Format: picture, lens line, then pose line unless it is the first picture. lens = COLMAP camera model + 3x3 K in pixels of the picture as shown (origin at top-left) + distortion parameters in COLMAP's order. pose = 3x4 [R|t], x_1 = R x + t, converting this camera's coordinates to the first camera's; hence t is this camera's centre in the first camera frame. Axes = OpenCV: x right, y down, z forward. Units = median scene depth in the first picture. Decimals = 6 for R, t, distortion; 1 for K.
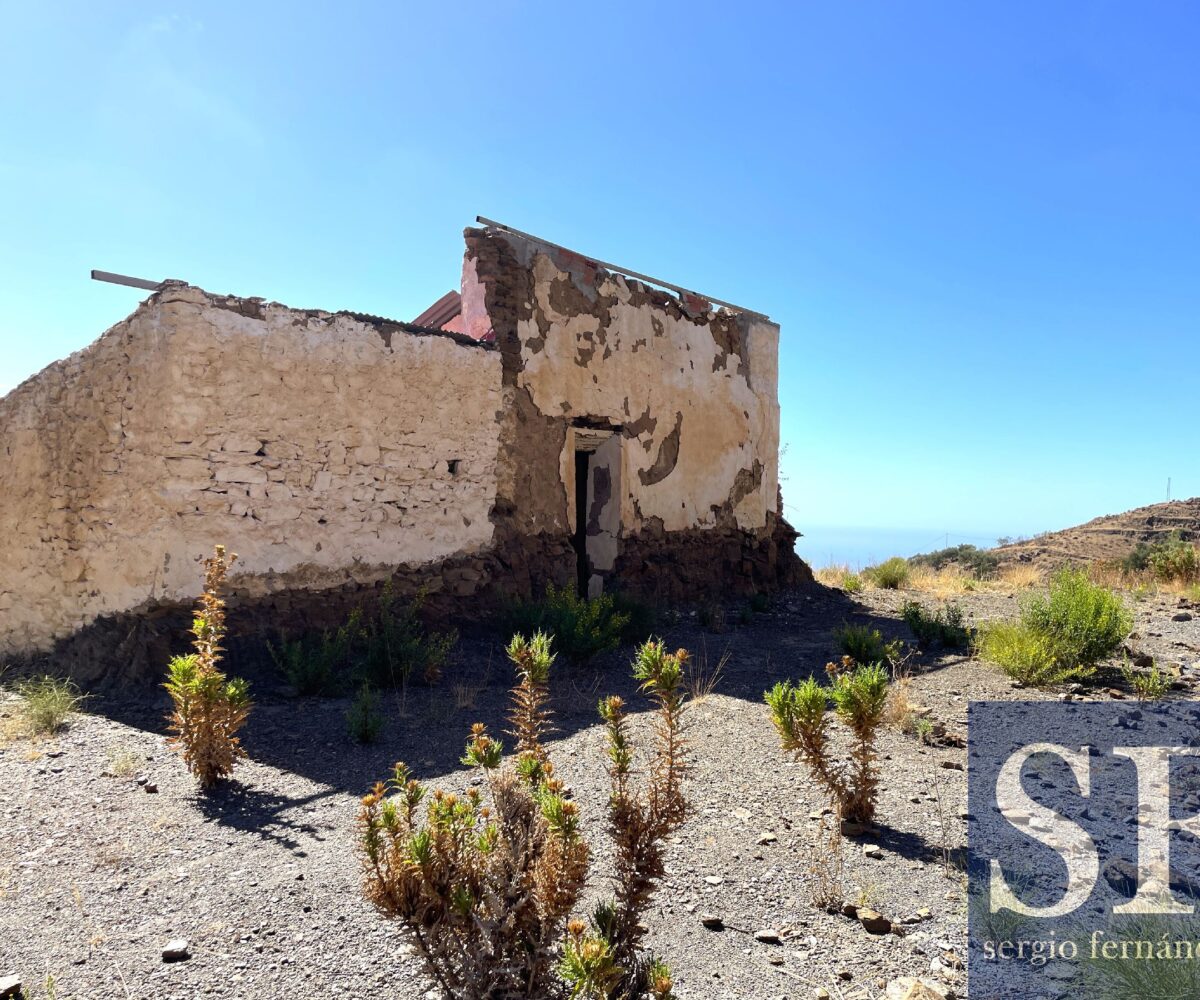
lens RADIAL K [[1003.2, 0, 599.7], [0, 1003.2, 505.9], [0, 0, 1]] dist [0.091533, -0.118944]
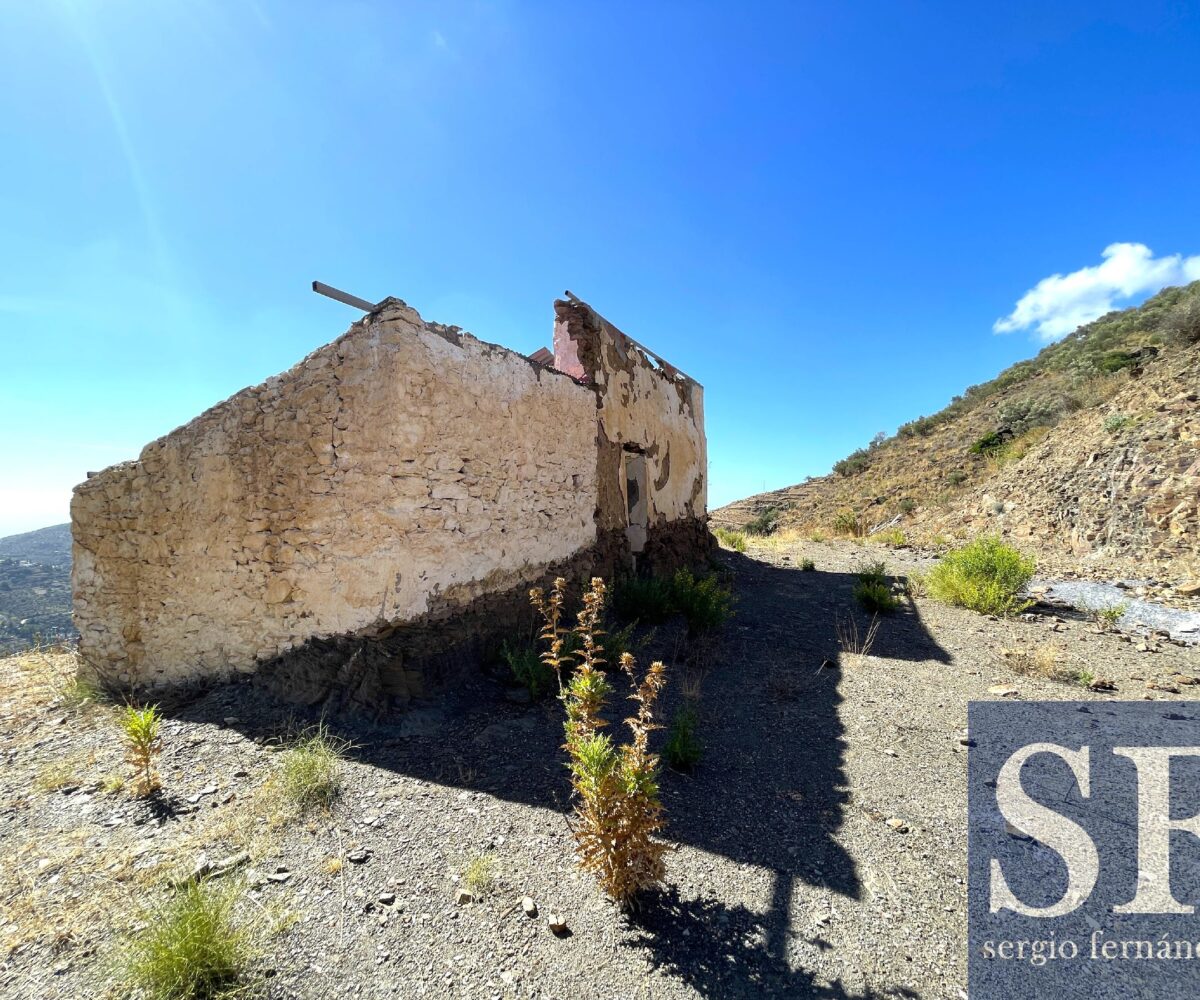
lens RADIAL K [[535.4, 0, 597.0], [0, 535.4, 497.4], [0, 0, 1]] dist [-0.001770, 0.000115]
pose [[0.975884, -0.037775, 0.214995, -0.311130], [0.040221, 0.999166, -0.007011, -0.013890], [-0.214551, 0.015489, 0.976590, 0.403807]]
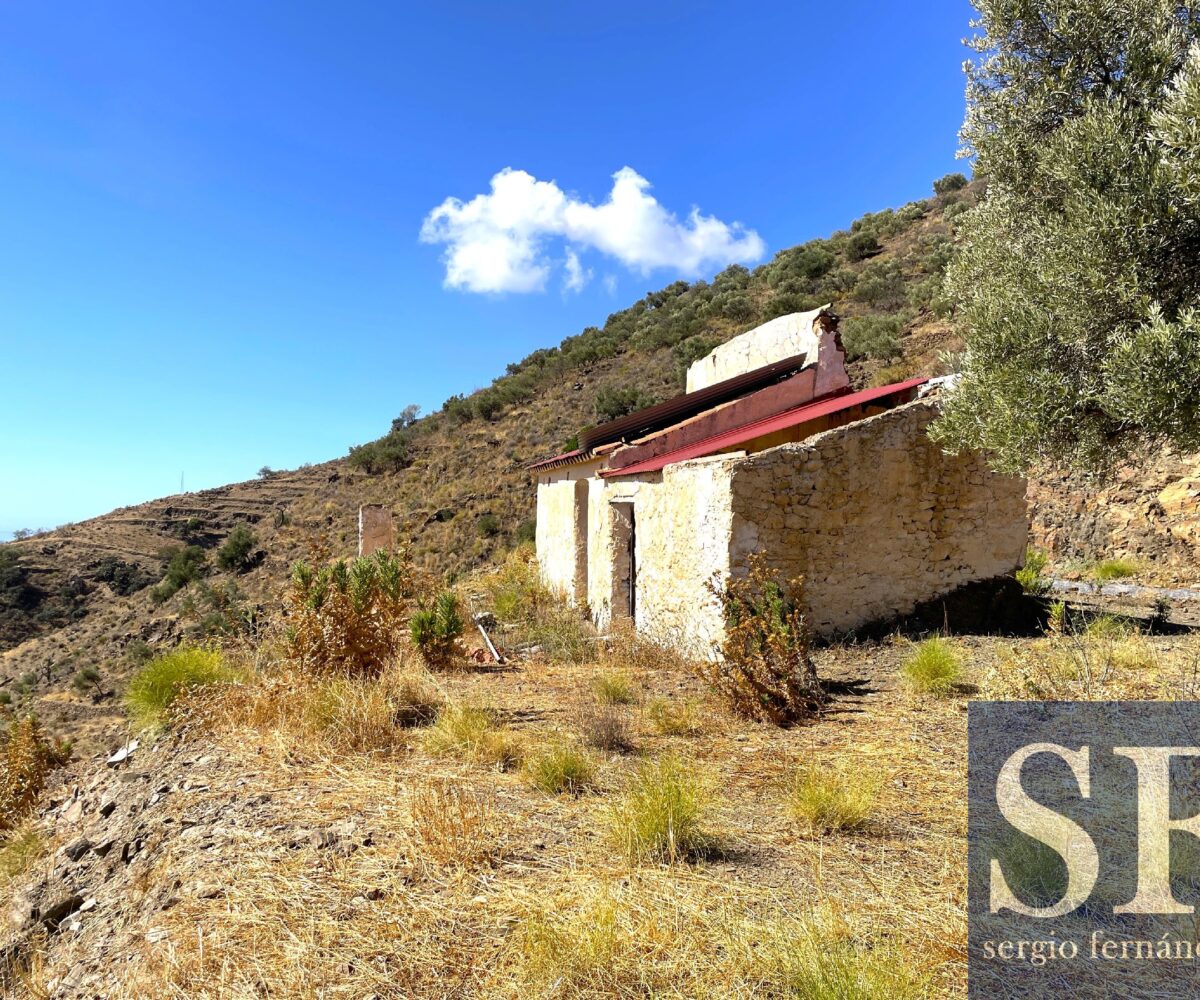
lens RADIAL K [[1003.2, 0, 599.7], [0, 1003.2, 505.9], [0, 0, 1]] dist [0.091533, -0.118944]
pose [[0.586154, 0.000681, 0.810199, -1.896784], [-0.008283, 0.999952, 0.005152, -0.005308], [-0.810157, -0.009730, 0.586132, 0.546665]]
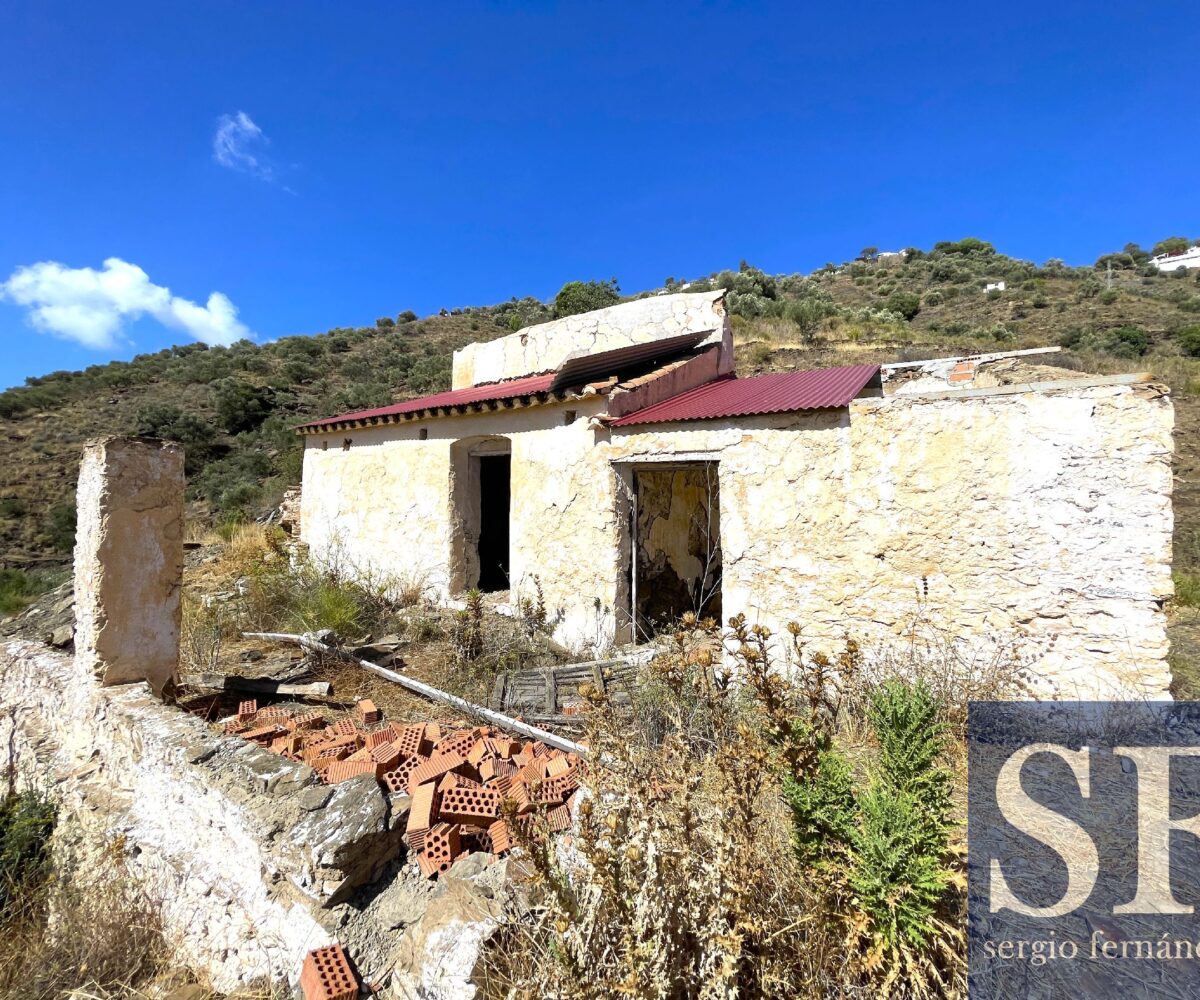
lens RADIAL K [[533.7, 0, 602.7], [0, 533.7, 496.1], [0, 0, 1]] dist [-0.000437, 0.000961]
pose [[-0.121087, 0.014082, 0.992542, -1.133351], [-0.027635, 0.999464, -0.017552, 0.049385], [-0.992257, -0.029554, -0.120633, 1.630383]]
